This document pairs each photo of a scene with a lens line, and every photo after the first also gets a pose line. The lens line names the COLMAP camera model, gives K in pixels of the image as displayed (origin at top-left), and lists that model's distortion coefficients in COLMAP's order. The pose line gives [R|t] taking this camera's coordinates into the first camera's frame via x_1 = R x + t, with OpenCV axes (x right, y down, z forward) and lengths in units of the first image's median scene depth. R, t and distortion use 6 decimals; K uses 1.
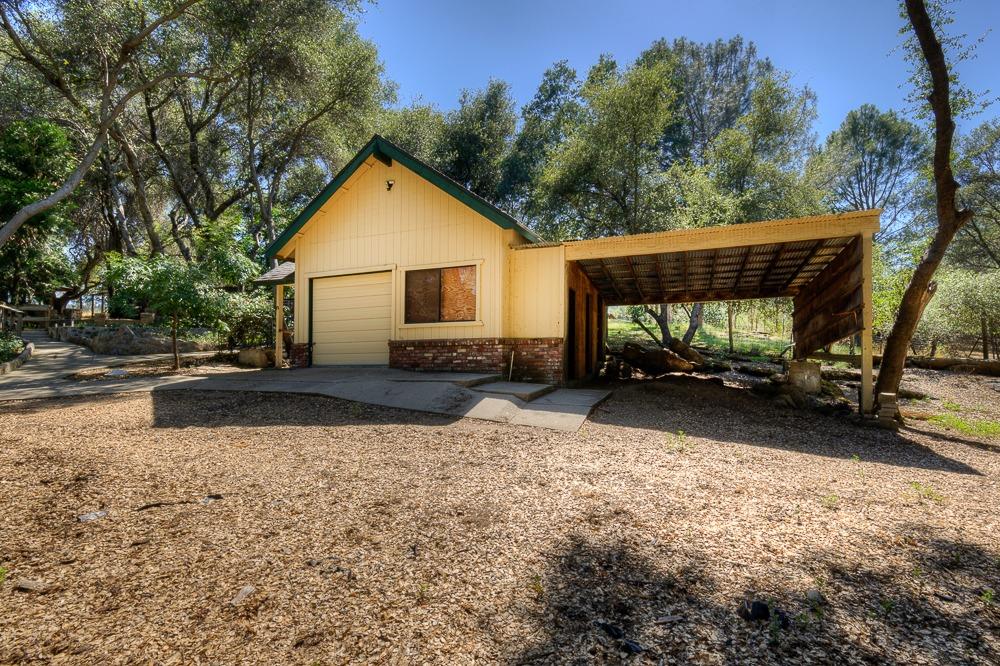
lens RADIAL K [[439.3, 0, 500.4], [0, 439.3, 333.8], [0, 0, 1]] dist [0.002839, 0.000446]
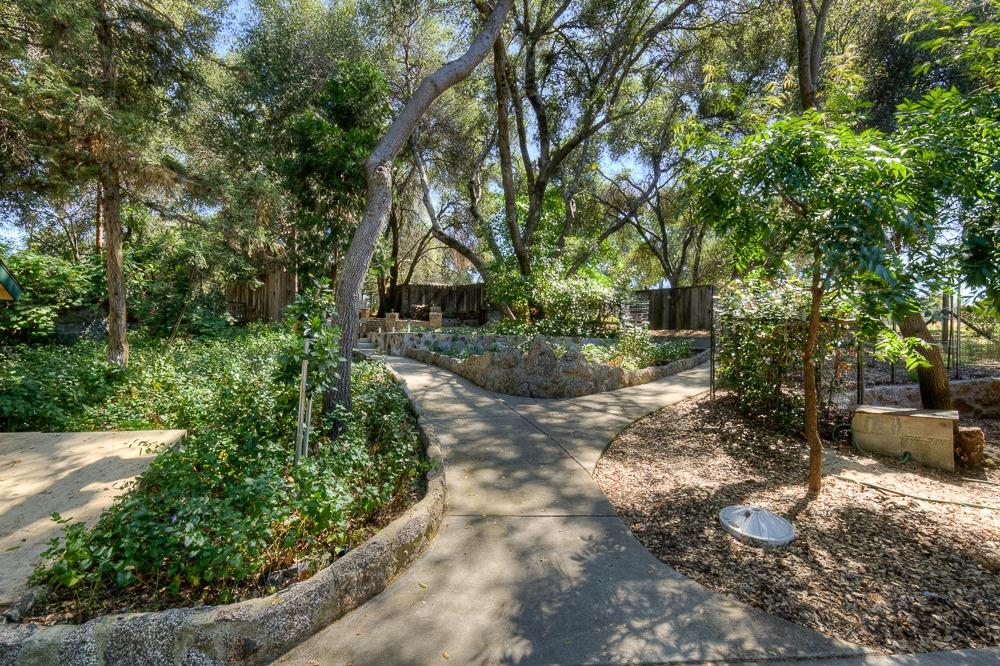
lens RADIAL K [[439.3, 0, 495.0], [0, 439.3, 333.1], [0, 0, 1]] dist [0.002839, 0.000446]
pose [[0.920701, 0.012635, -0.390063, -0.375846], [-0.011831, 0.999920, 0.004464, -0.013158], [0.390088, 0.000505, 0.920777, 0.279651]]
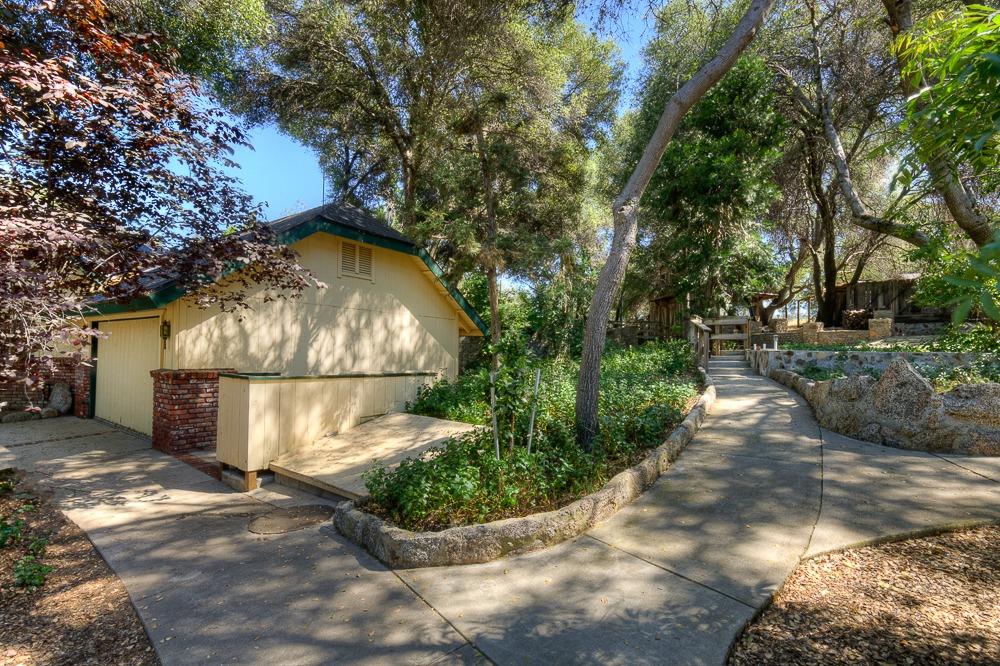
lens RADIAL K [[439.3, 0, 499.6], [0, 439.3, 341.7], [0, 0, 1]] dist [0.002839, 0.000446]
pose [[0.229894, -0.007930, -0.973183, -0.312996], [0.015302, 0.999873, -0.004533, -0.019485], [0.973095, -0.013850, 0.229986, 0.326945]]
